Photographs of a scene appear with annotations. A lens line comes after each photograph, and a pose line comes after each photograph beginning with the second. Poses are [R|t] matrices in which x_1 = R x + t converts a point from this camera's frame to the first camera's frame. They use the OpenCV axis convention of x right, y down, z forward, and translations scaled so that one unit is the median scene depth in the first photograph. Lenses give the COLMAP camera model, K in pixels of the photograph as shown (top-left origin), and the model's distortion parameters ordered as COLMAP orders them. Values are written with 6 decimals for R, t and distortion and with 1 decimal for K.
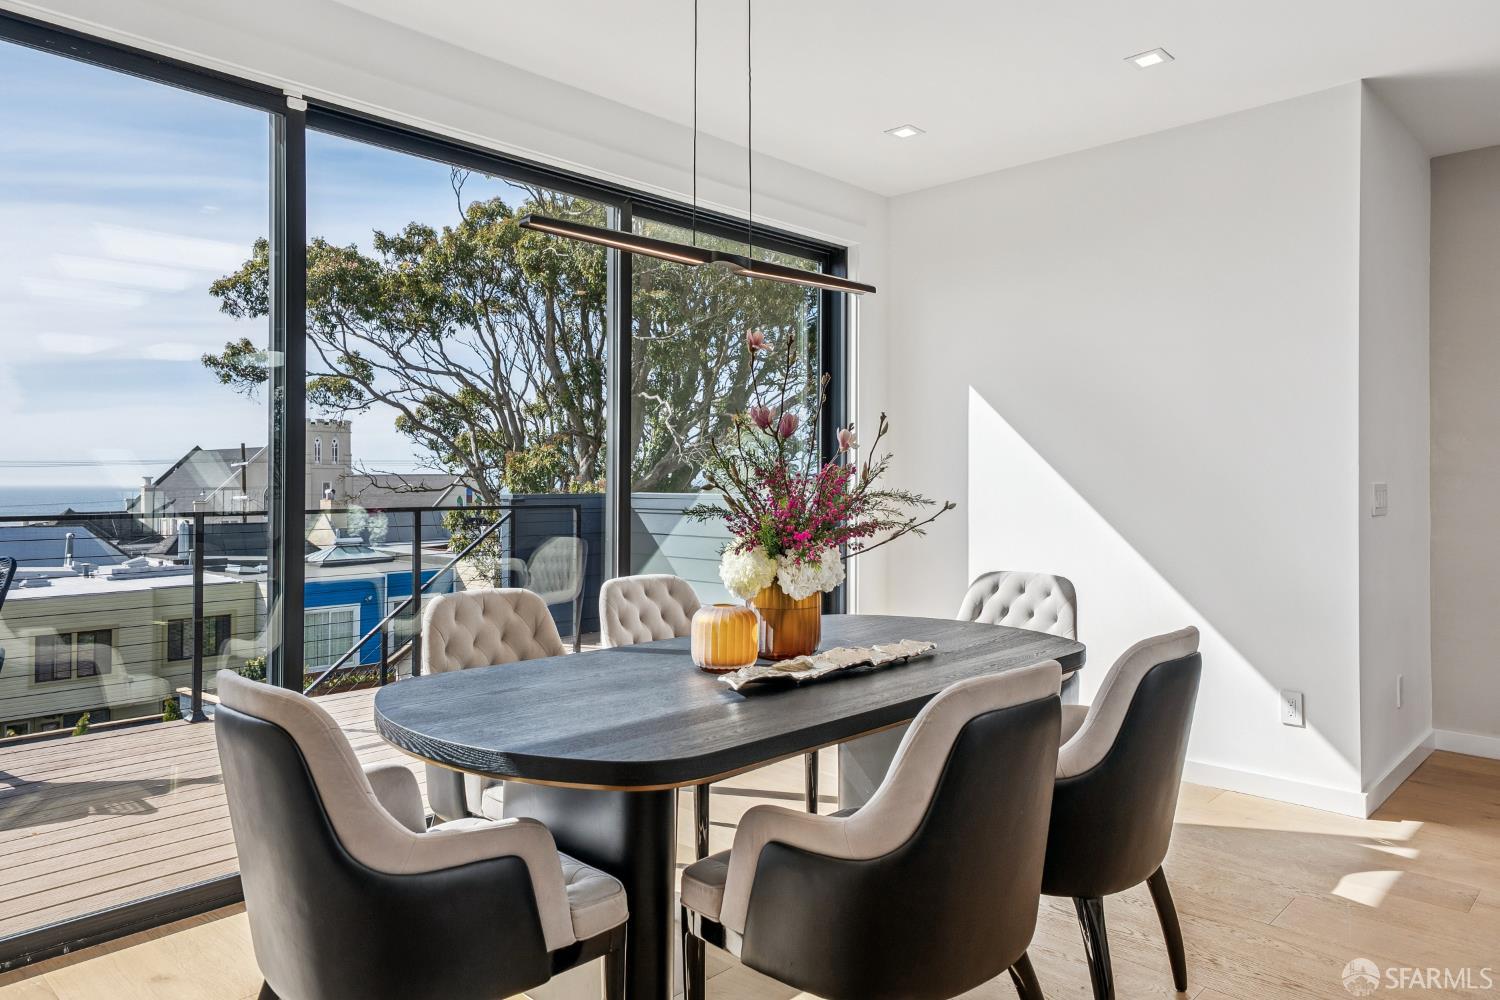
lens RADIAL K [[978.6, 0, 746.5], [0, 978.6, 470.8], [0, 0, 1]] dist [0.035751, 0.002412]
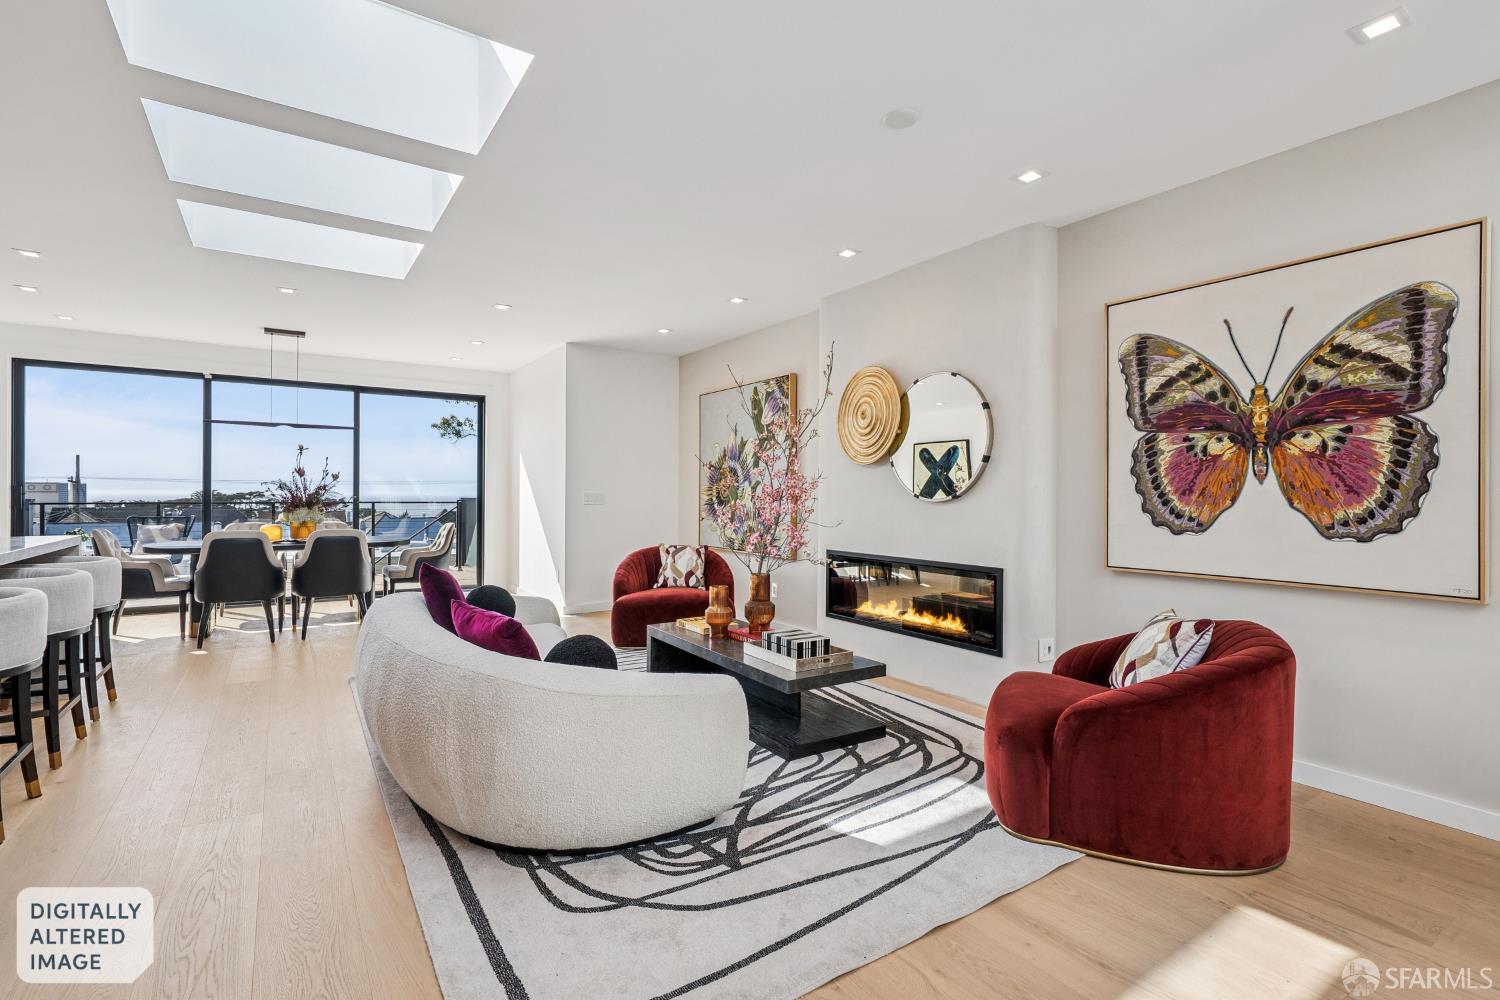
lens RADIAL K [[690.2, 0, 750.8], [0, 690.2, 496.6], [0, 0, 1]] dist [-0.002001, 0.000568]
pose [[0.976401, 0.008698, -0.215790, 0.253850], [-0.006137, 0.999903, 0.012537, -0.000357], [0.215878, -0.010917, 0.976359, -0.120539]]
